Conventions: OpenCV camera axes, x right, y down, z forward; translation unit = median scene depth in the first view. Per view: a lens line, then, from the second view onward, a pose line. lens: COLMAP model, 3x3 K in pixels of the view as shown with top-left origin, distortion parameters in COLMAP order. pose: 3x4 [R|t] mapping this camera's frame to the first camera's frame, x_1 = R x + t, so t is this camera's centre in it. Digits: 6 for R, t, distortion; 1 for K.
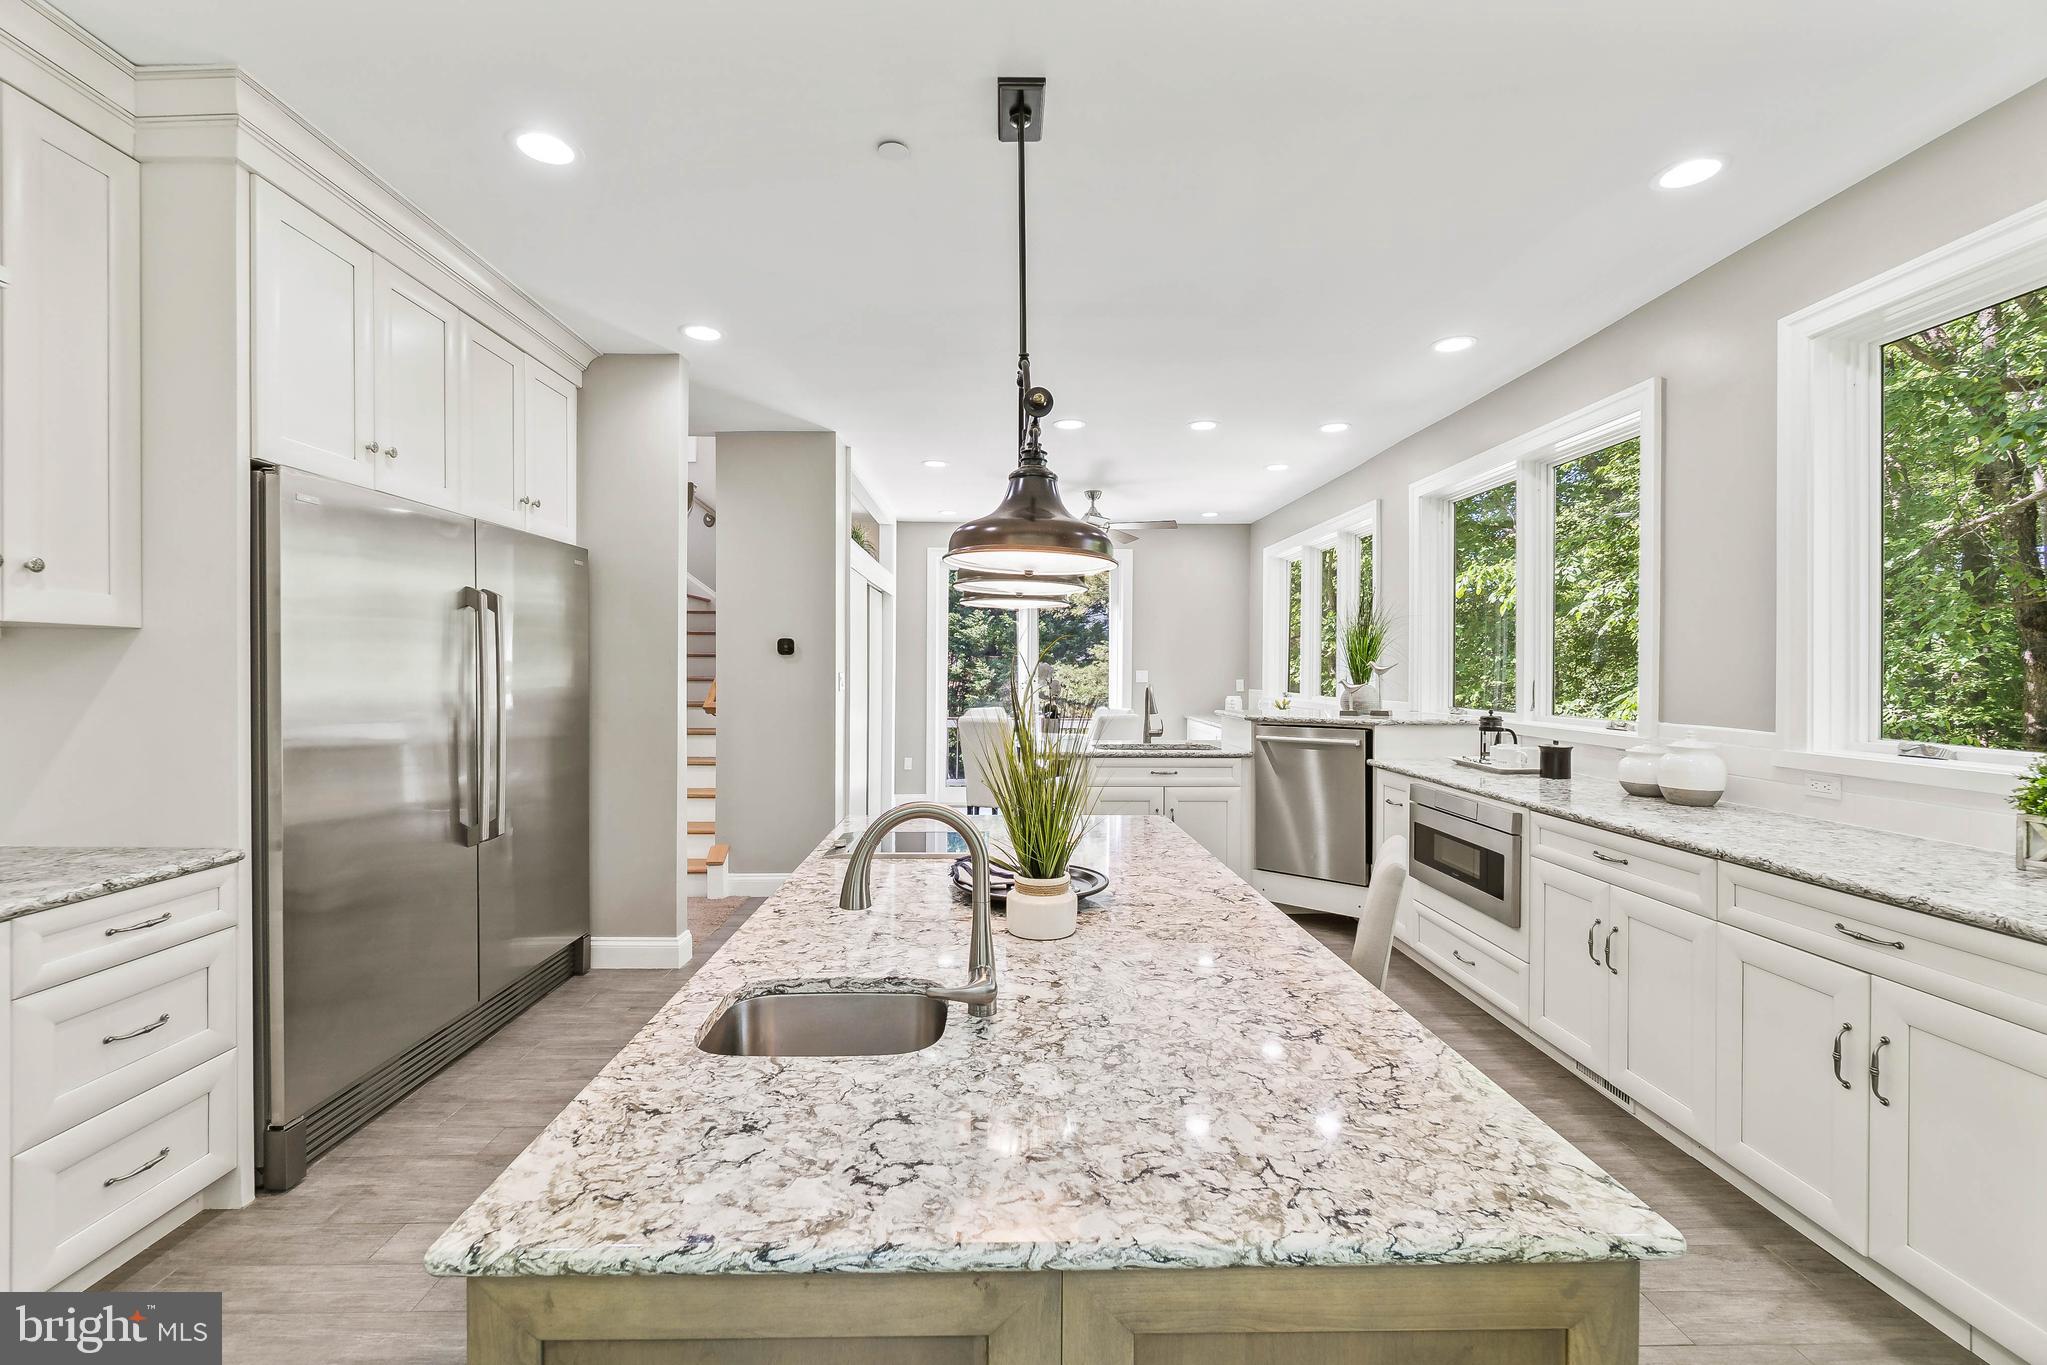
lens RADIAL K [[890.7, 0, 1022.5], [0, 890.7, 683.4], [0, 0, 1]] dist [-0.001625, -0.001315]
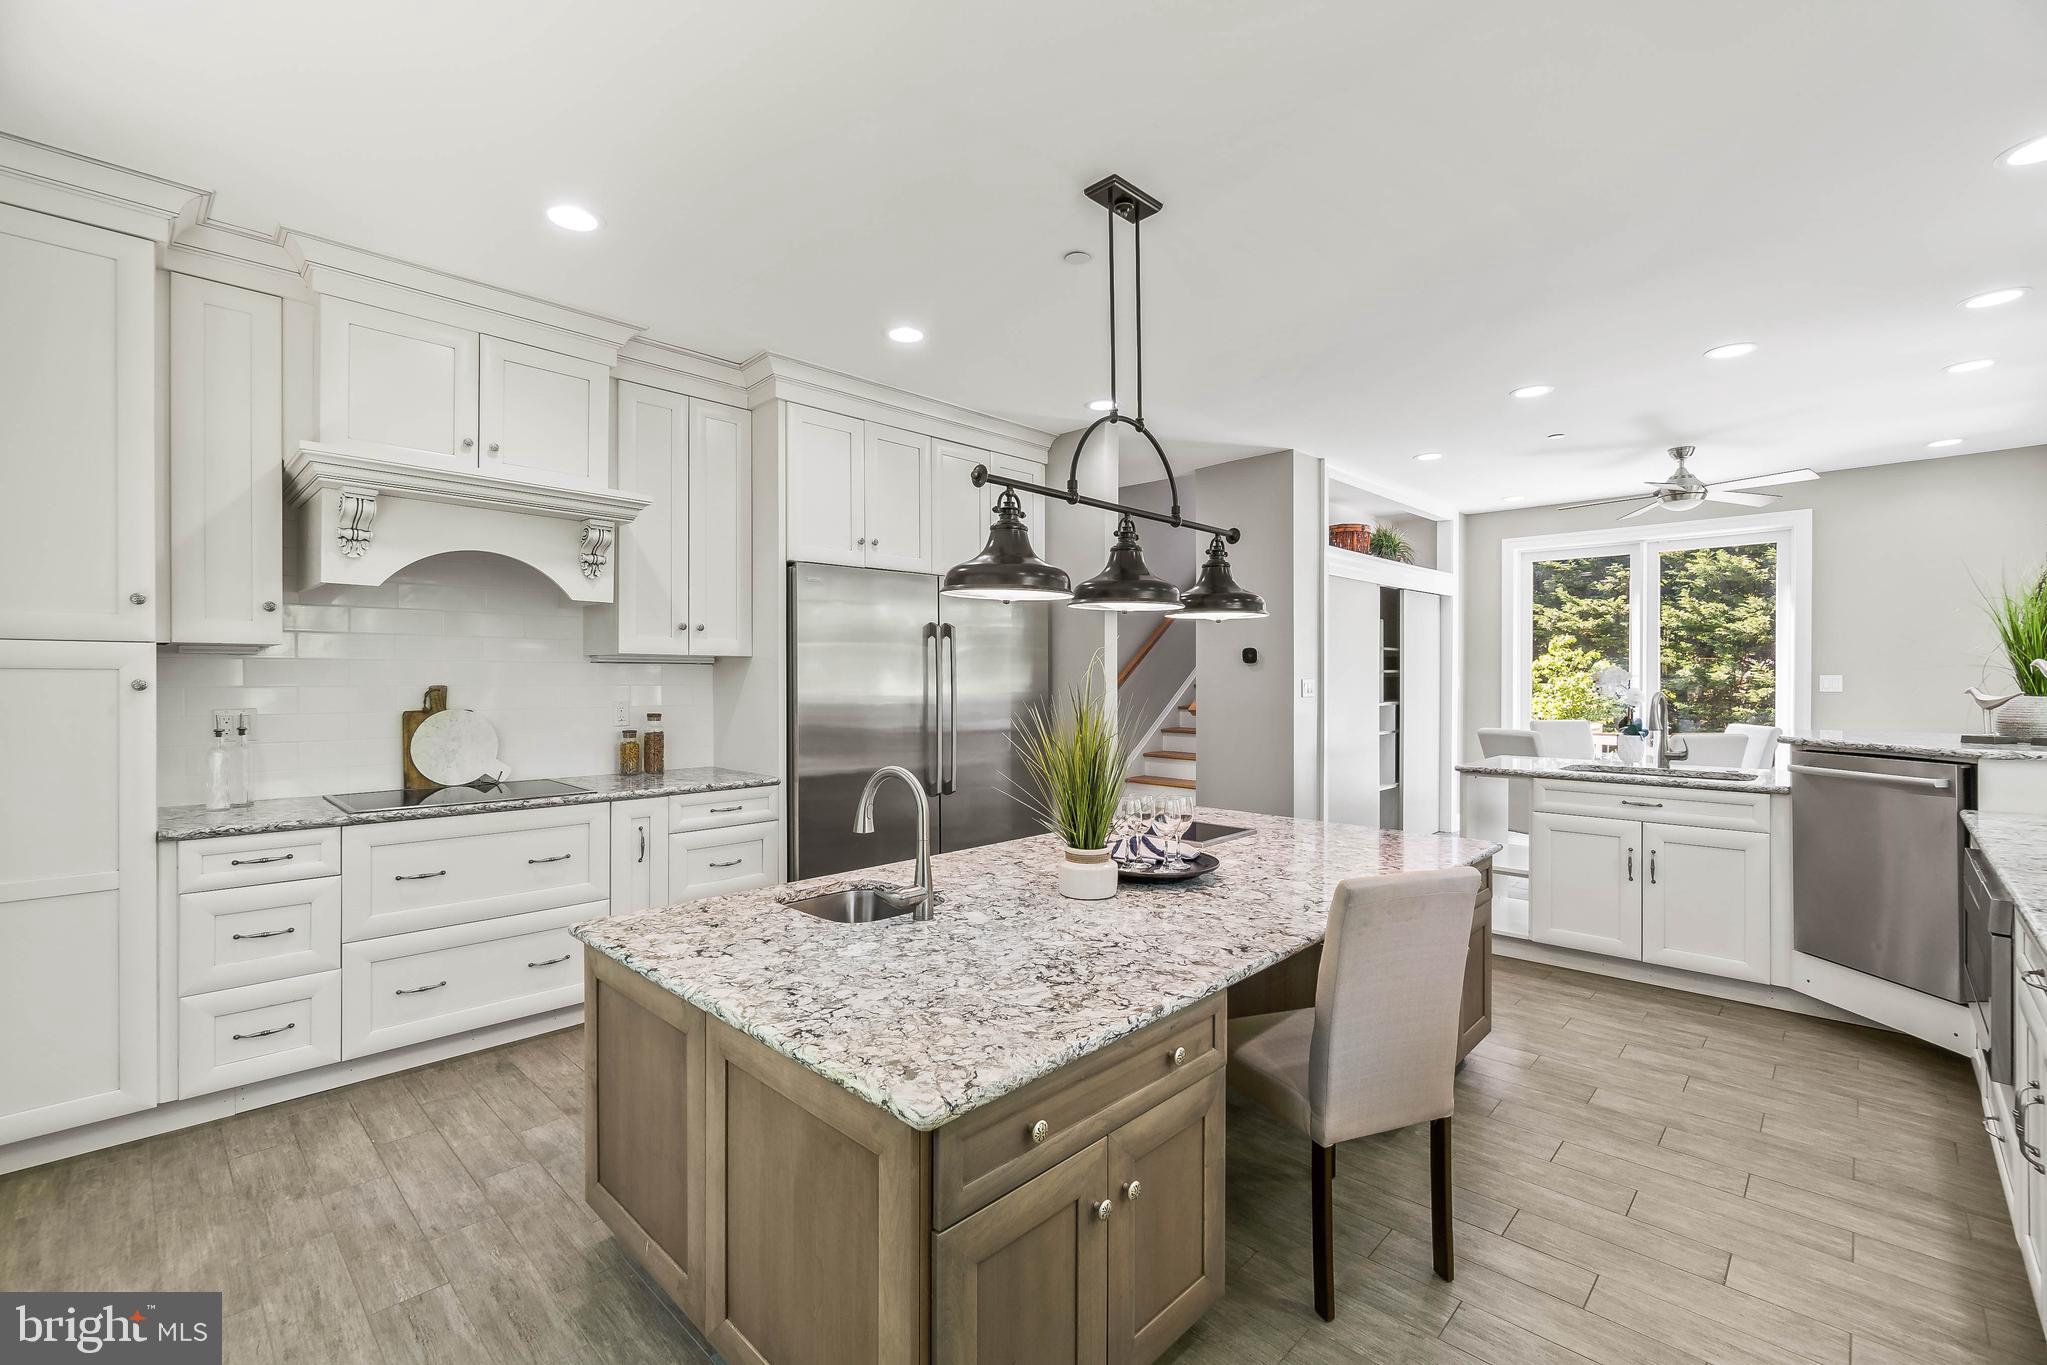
lens RADIAL K [[890.7, 0, 1002.7], [0, 890.7, 687.6], [0, 0, 1]] dist [-0.001625, -0.001315]
pose [[0.687724, 0.003815, -0.725963, 1.036699], [-0.006735, 0.999977, -0.001126, 0.003073], [0.725941, 0.005663, 0.687733, 0.114517]]
